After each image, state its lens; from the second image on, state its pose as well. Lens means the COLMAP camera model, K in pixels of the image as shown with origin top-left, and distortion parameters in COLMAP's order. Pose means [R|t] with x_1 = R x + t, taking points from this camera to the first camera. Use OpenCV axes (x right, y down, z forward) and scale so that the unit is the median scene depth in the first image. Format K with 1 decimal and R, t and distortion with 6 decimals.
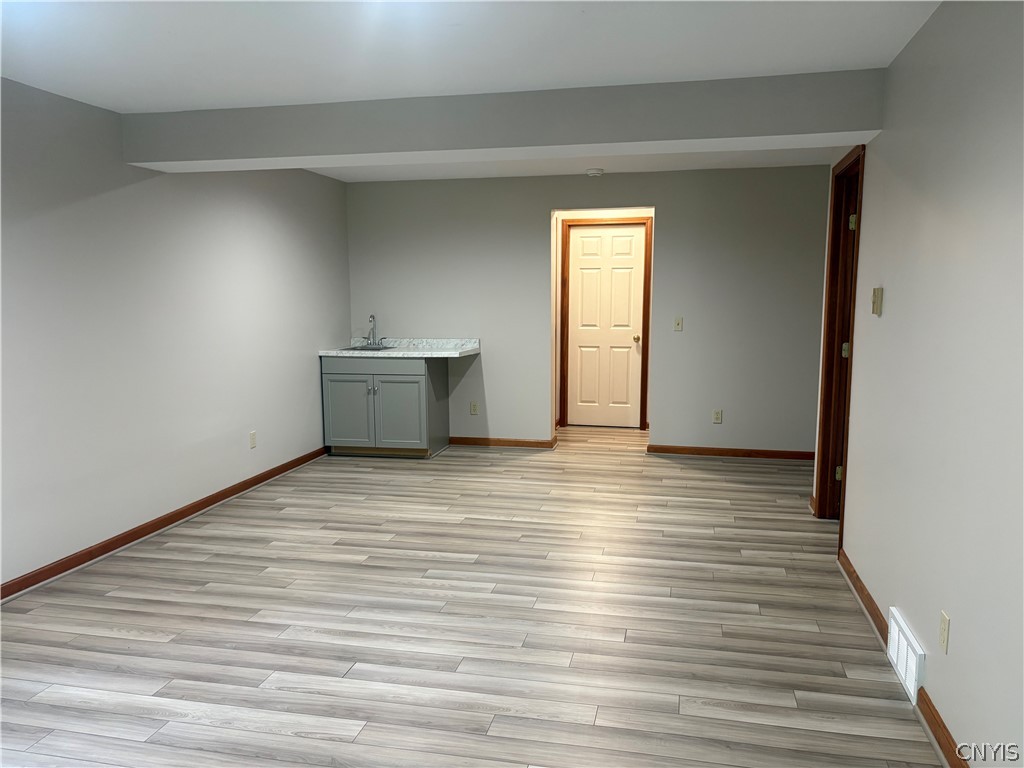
lens RADIAL K [[785.8, 0, 512.0], [0, 785.8, 384.0], [0, 0, 1]] dist [-0.003055, -0.002721]
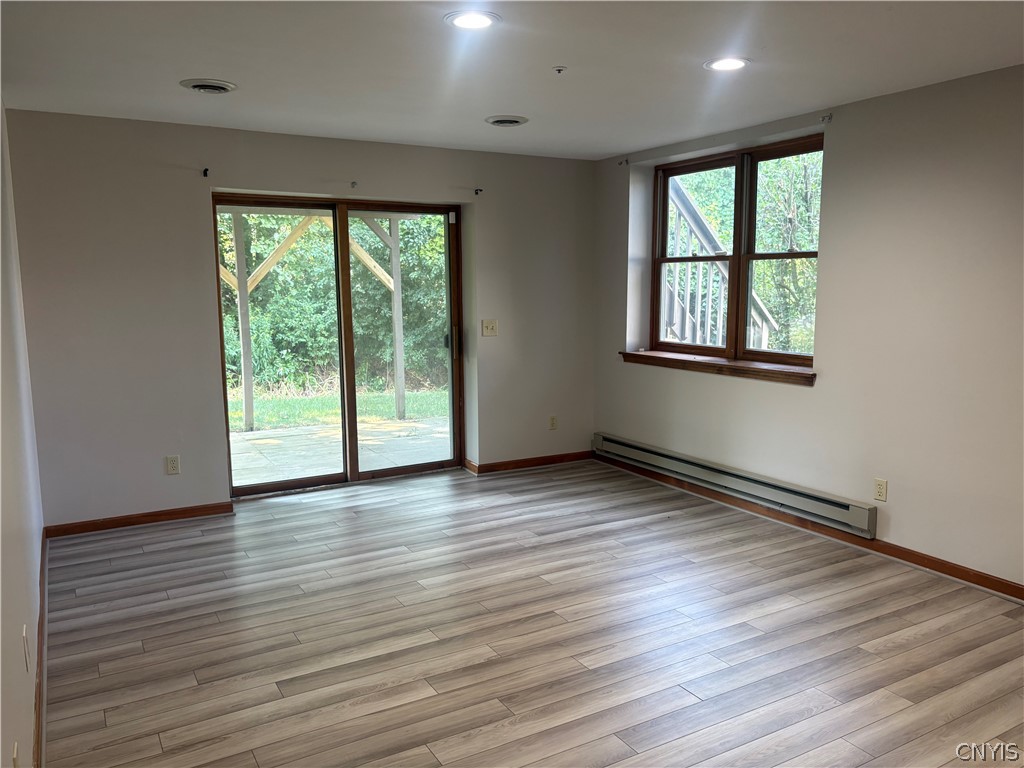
lens RADIAL K [[785.8, 0, 512.0], [0, 785.8, 384.0], [0, 0, 1]] dist [-0.003055, -0.002721]
pose [[-0.733227, 0.097979, -0.672888, 0.489923], [-0.076970, 0.971246, 0.225294, -0.172098], [0.675614, 0.216984, -0.704602, 1.280382]]
